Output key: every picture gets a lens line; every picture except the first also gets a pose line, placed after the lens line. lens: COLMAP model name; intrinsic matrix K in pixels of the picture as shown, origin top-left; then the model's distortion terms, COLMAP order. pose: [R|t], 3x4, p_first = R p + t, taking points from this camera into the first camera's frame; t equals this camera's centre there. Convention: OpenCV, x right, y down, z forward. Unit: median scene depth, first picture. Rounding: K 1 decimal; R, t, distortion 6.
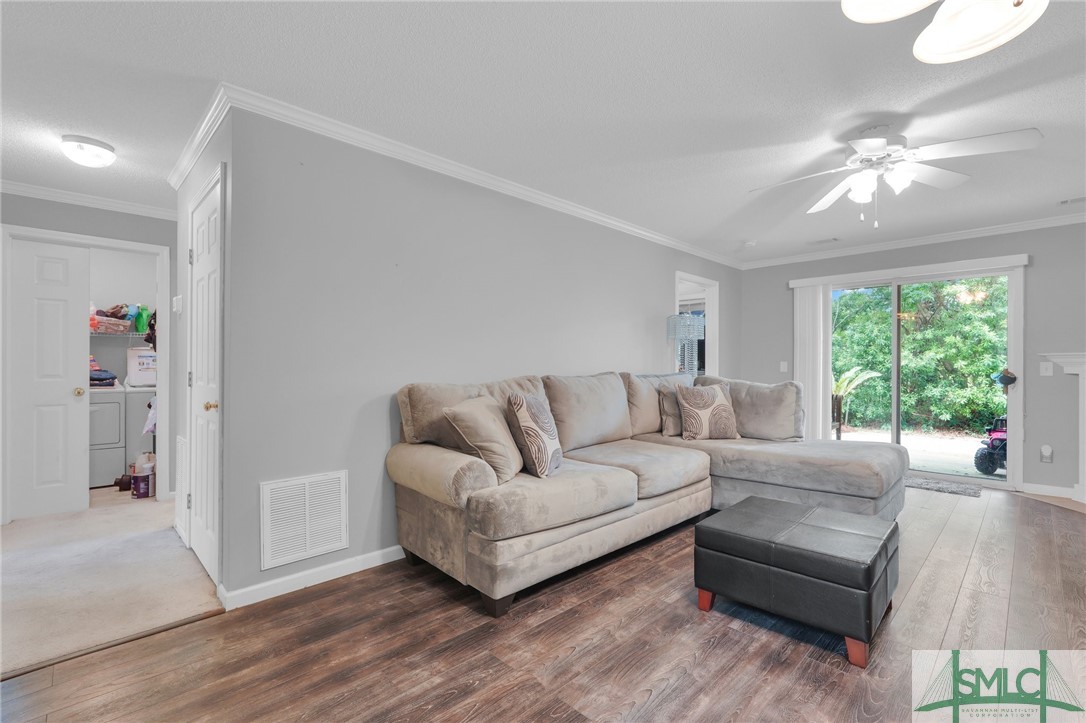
lens RADIAL K [[481.6, 0, 545.8], [0, 481.6, 366.4], [0, 0, 1]] dist [-0.012394, 0.000643]
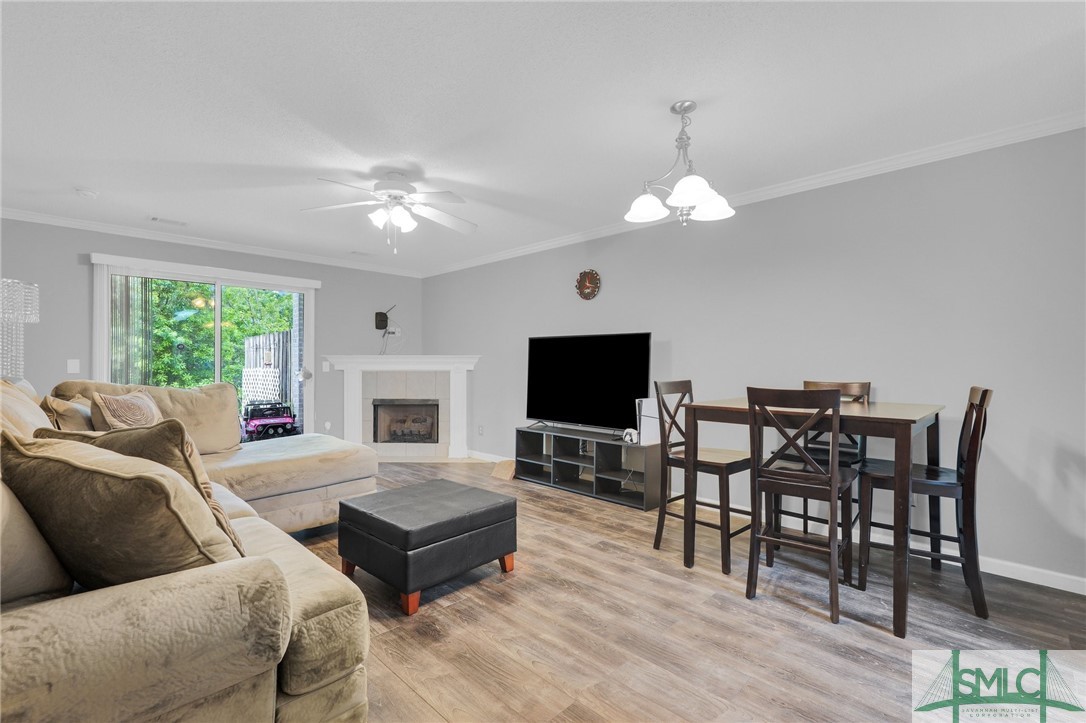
lens RADIAL K [[481.6, 0, 545.8], [0, 481.6, 366.4], [0, 0, 1]] dist [-0.012394, 0.000643]
pose [[-0.030616, -0.003943, 0.999523, -0.357181], [-0.000722, 0.999992, 0.003923, -0.002084], [-0.999531, -0.000601, -0.030619, 0.408076]]
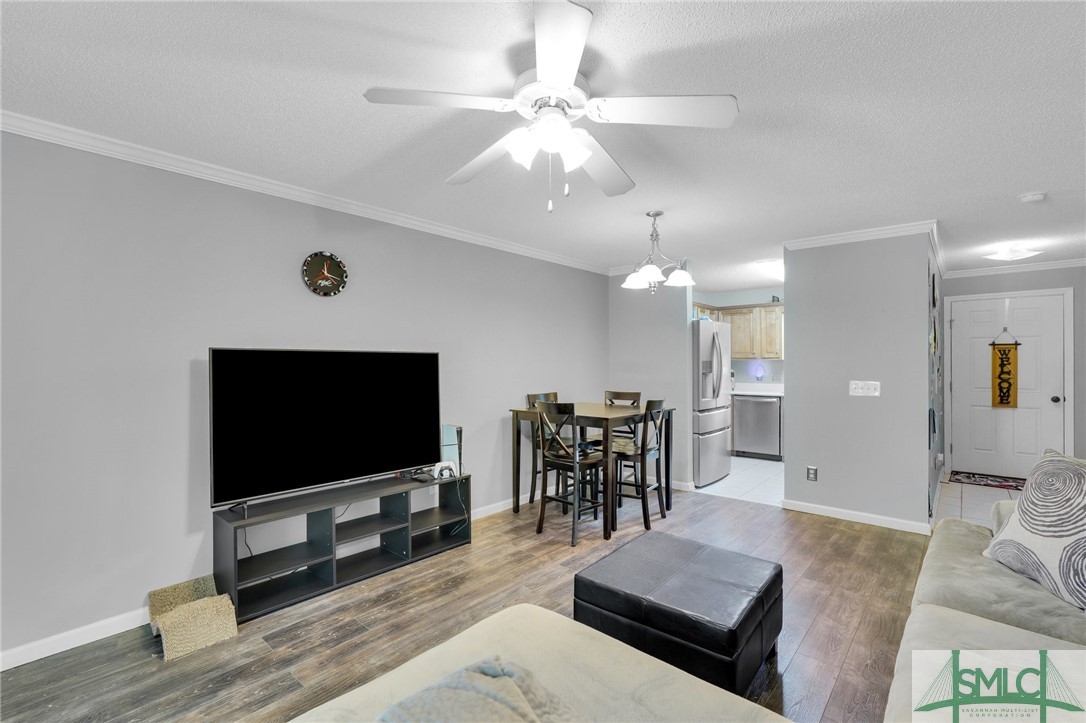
lens RADIAL K [[478.3, 0, 549.2], [0, 478.3, 363.1], [0, 0, 1]] dist [-0.000466, 0.000022]
pose [[-0.996642, -0.002583, -0.081845, 0.478088], [-0.003140, 0.999973, 0.006677, -0.054343], [0.081826, 0.006911, -0.996623, 1.060921]]
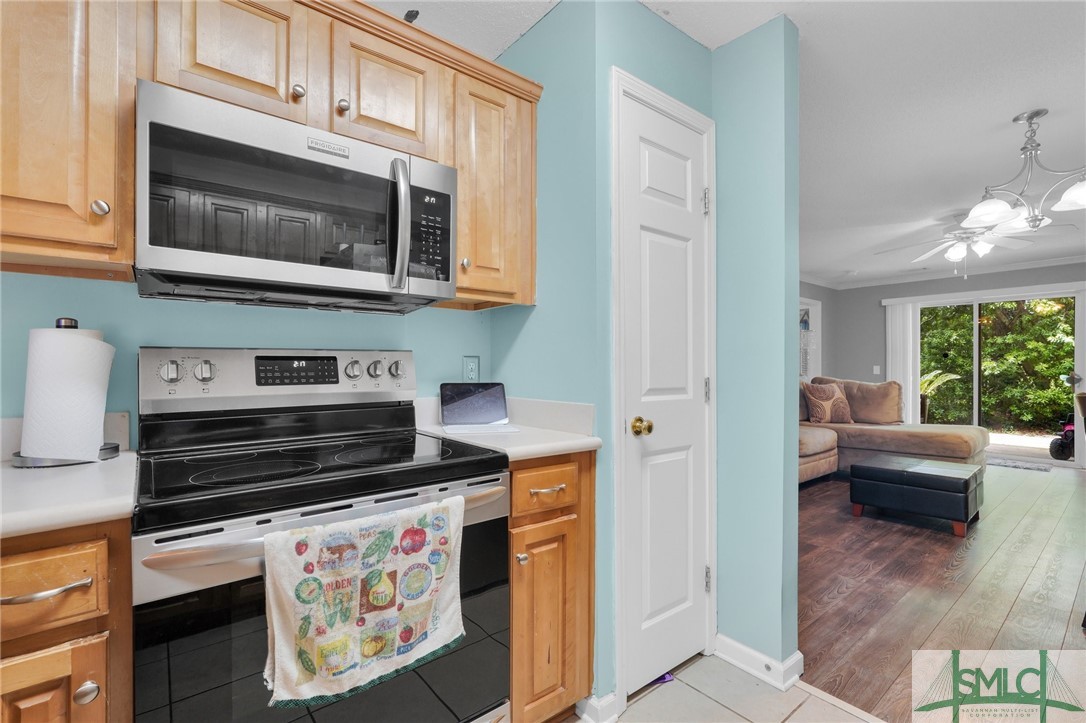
lens RADIAL K [[487.1, 0, 542.3], [0, 487.1, 369.1], [0, 0, 1]] dist [-0.004764, 0.000331]
pose [[0.995564, -0.002280, -0.094054, -0.322296], [0.002076, 0.999995, -0.002266, -0.000681], [0.094059, 0.002060, 0.995564, -0.422990]]
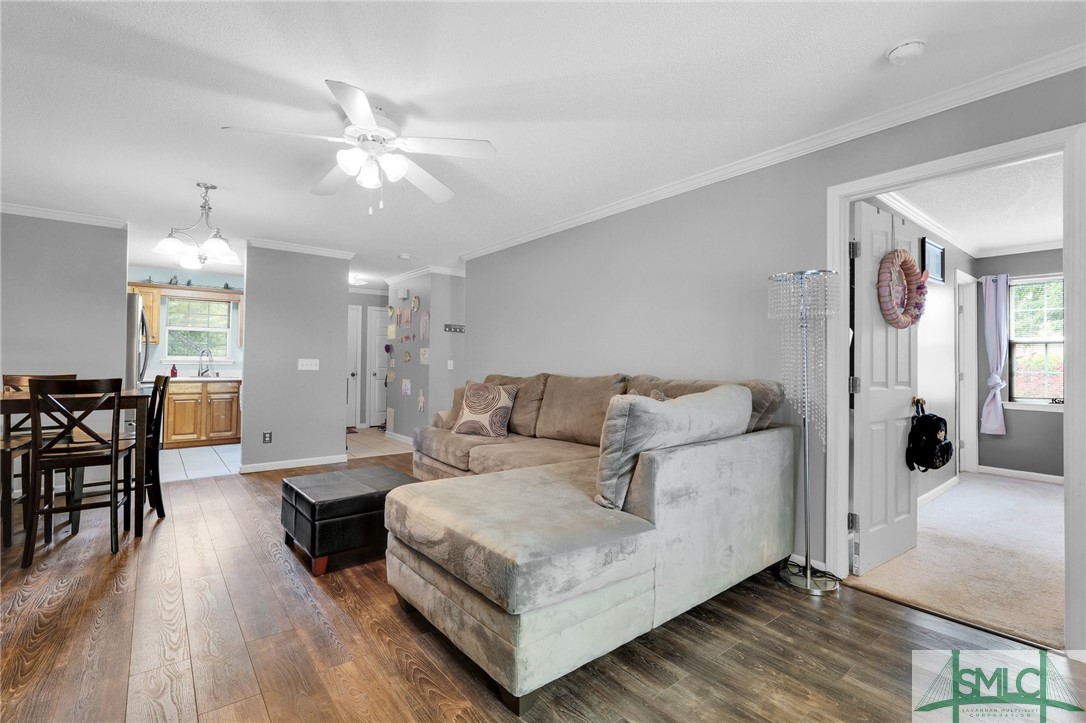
lens RADIAL K [[486.6, 0, 540.8], [0, 486.6, 355.3], [0, 0, 1]] dist [-0.001198, 0.000068]
pose [[-0.100444, -0.019782, -0.994746, 1.010562], [-0.012019, 0.999754, -0.018668, -0.006430], [0.994870, 0.010080, -0.100657, 0.904458]]
